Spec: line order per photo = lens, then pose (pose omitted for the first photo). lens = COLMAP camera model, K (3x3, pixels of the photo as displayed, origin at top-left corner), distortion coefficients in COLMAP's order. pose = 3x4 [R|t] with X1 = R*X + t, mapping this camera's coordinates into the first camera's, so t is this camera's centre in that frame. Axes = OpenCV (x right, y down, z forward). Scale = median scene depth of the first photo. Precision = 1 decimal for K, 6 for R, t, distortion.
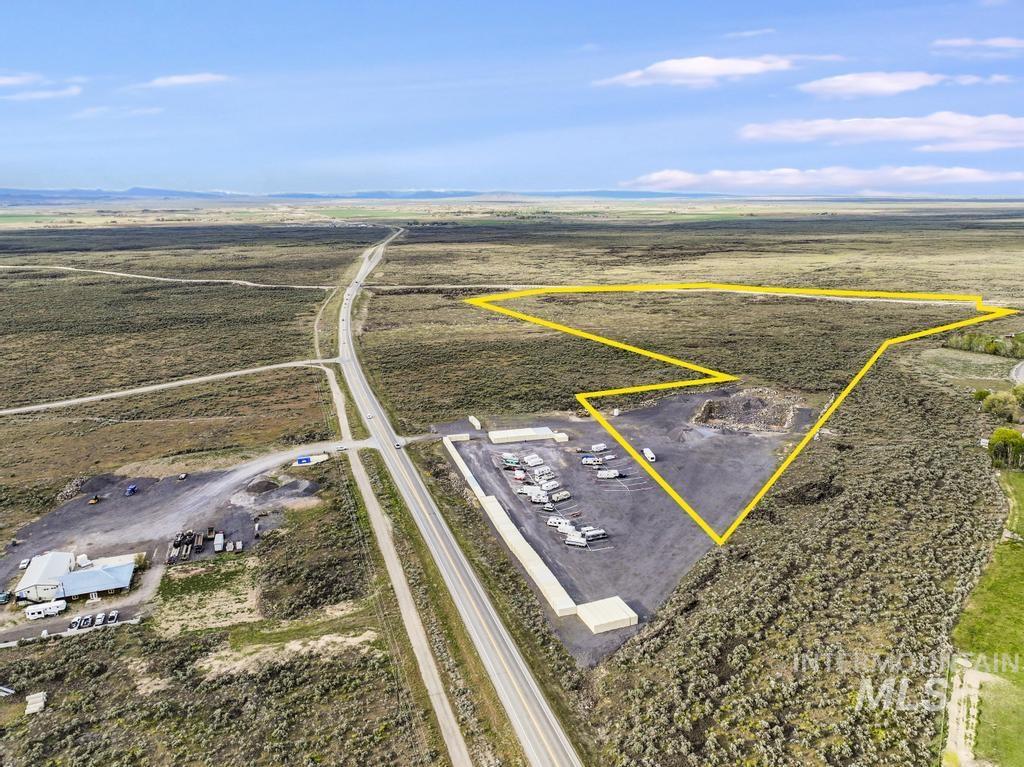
lens RADIAL K [[711.1, 0, 512.0], [0, 711.1, 383.5], [0, 0, 1]] dist [-0.008089, -0.002628]
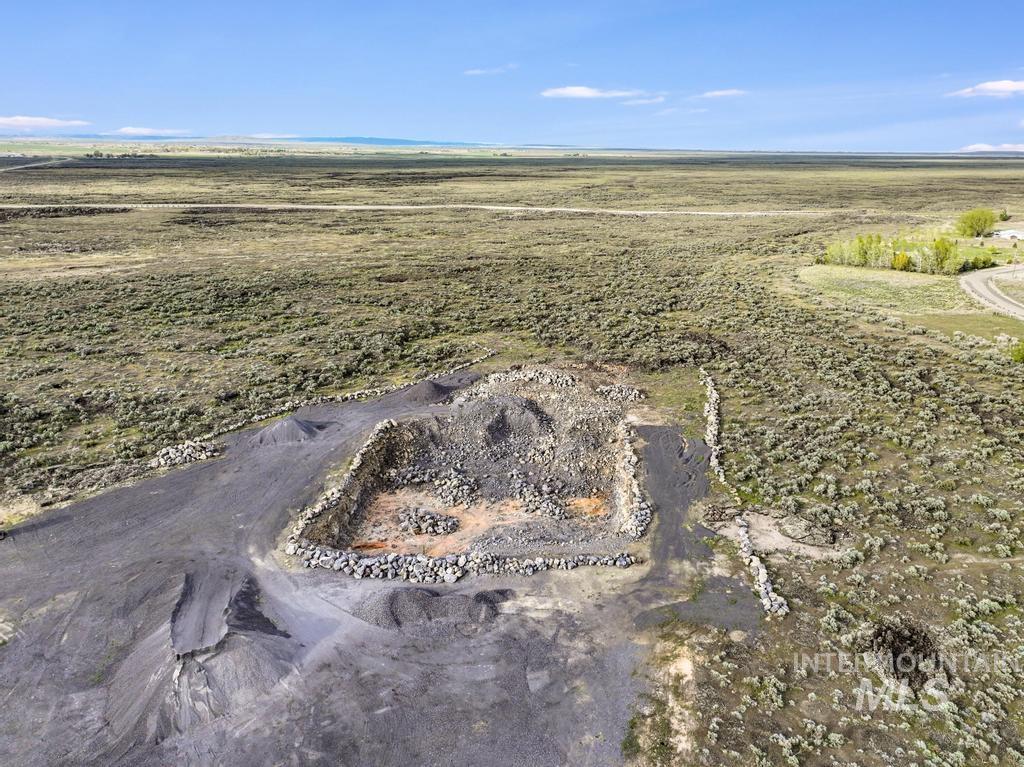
lens RADIAL K [[726.9, 0, 515.6], [0, 726.9, 383.0], [0, 0, 1]] dist [0.000378, 0.013381]
pose [[0.946270, -0.081965, 0.312818, 0.158009], [0.063141, 0.995557, 0.069857, -0.009757], [-0.317154, -0.046352, 0.947241, 0.455146]]
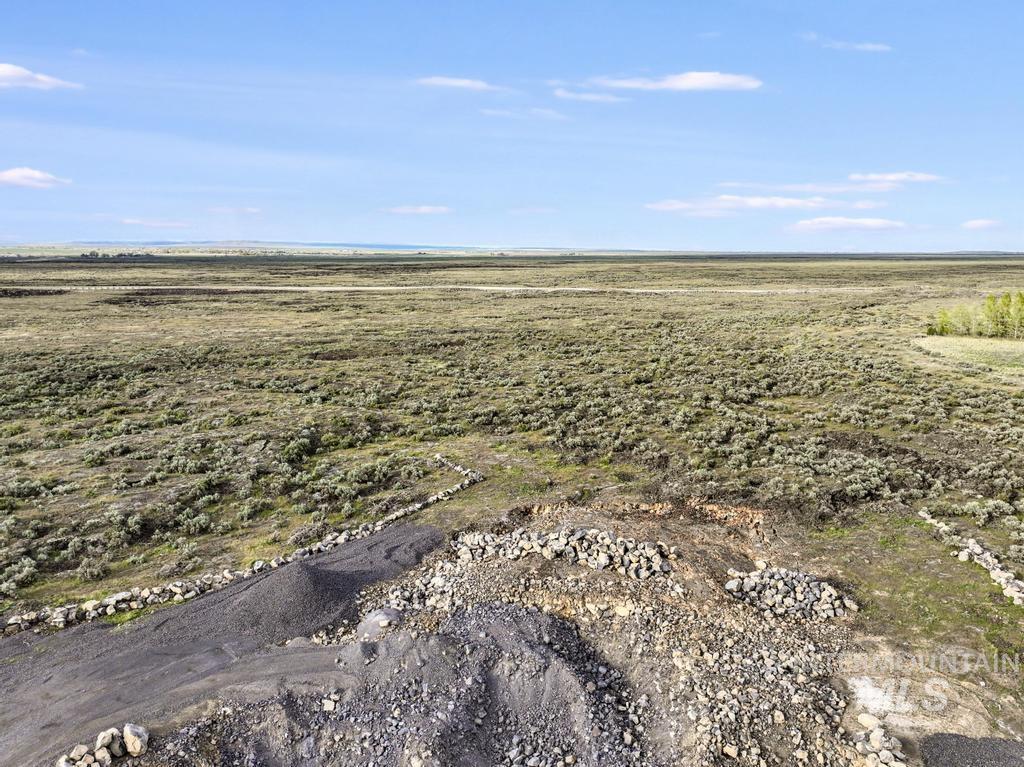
lens RADIAL K [[726.9, 0, 515.6], [0, 726.9, 383.0], [0, 0, 1]] dist [0.000378, 0.013381]
pose [[0.944910, -0.046140, 0.324061, 0.206628], [0.070097, 0.995571, -0.062643, -0.011333], [-0.319735, 0.081908, 0.943960, 0.603130]]
